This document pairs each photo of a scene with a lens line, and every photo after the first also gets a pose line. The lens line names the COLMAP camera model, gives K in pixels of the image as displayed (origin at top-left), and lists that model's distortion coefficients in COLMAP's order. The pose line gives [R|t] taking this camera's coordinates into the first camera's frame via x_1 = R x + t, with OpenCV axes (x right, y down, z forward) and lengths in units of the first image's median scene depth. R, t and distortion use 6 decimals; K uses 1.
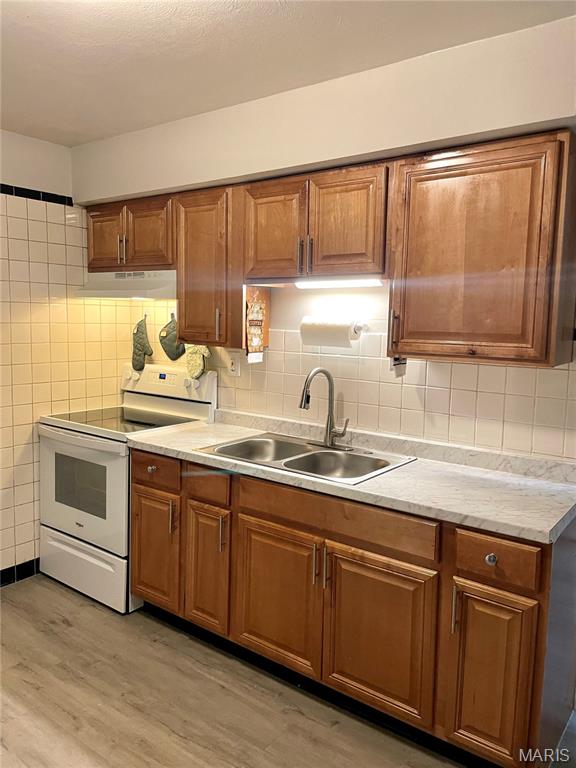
lens RADIAL K [[584.9, 0, 281.5], [0, 584.9, 373.7], [0, 0, 1]] dist [0.069227, -0.072373]
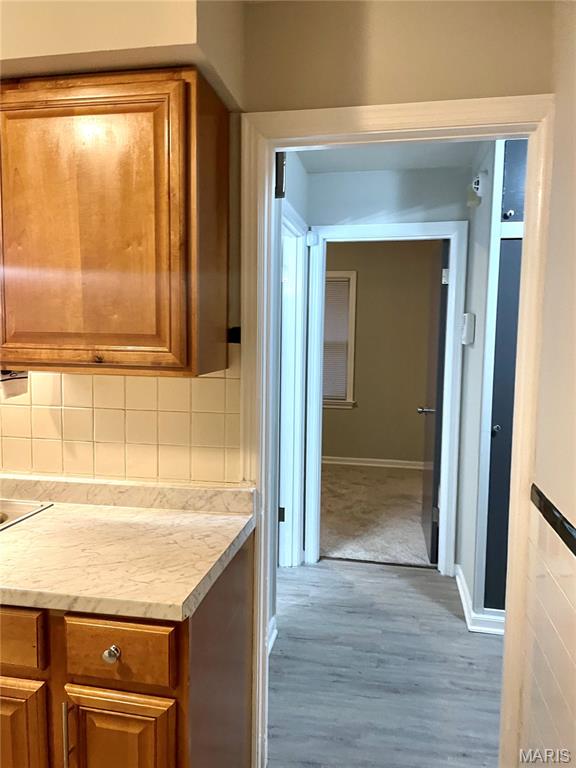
lens RADIAL K [[584.9, 0, 286.1], [0, 584.9, 383.0], [0, 0, 1]] dist [0.069227, -0.072373]
pose [[0.892693, -0.043571, 0.448554, 0.184052], [0.045146, 0.998955, 0.007188, -0.001678], [-0.448398, 0.013834, 0.893727, 0.214460]]
